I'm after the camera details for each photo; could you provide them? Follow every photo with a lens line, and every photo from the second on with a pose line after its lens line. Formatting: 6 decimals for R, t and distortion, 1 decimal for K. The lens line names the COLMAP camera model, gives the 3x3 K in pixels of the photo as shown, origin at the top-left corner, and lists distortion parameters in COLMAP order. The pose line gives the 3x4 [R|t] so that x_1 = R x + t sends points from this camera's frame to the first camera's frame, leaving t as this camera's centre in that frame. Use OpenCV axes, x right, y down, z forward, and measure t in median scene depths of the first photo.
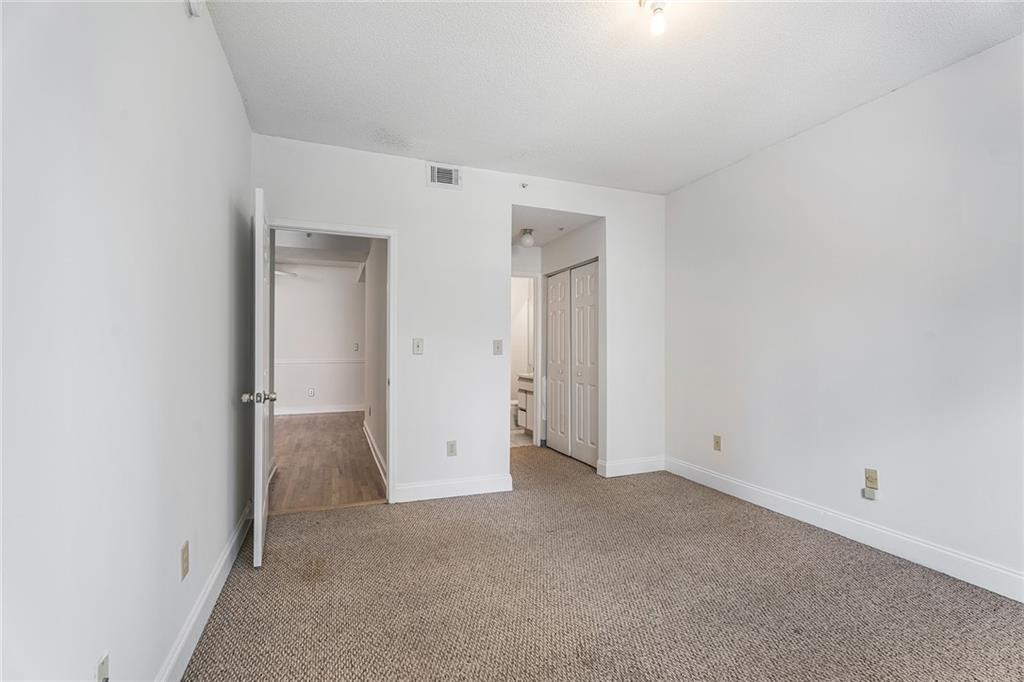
lens RADIAL K [[459.7, 0, 509.1], [0, 459.7, 337.6], [0, 0, 1]] dist [0.000295, -0.000471]
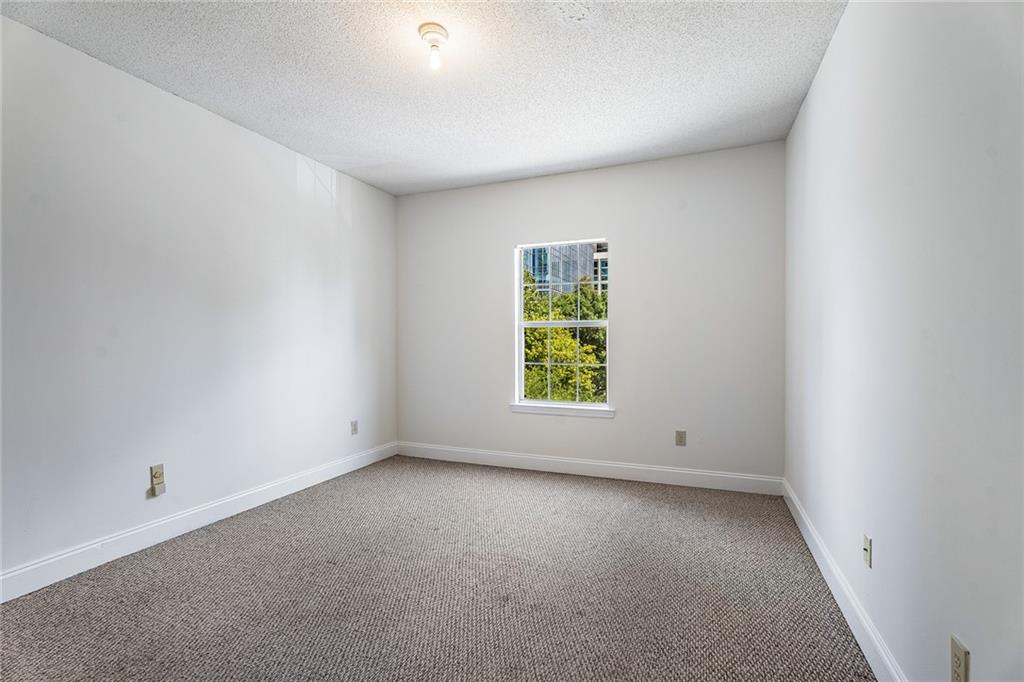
lens RADIAL K [[459.7, 0, 509.1], [0, 459.7, 337.6], [0, 0, 1]] dist [0.000295, -0.000471]
pose [[-0.730697, 0.004274, 0.682689, -0.451510], [-0.012845, 0.999717, -0.020008, 0.027629], [-0.682582, -0.023389, -0.730435, 1.278689]]
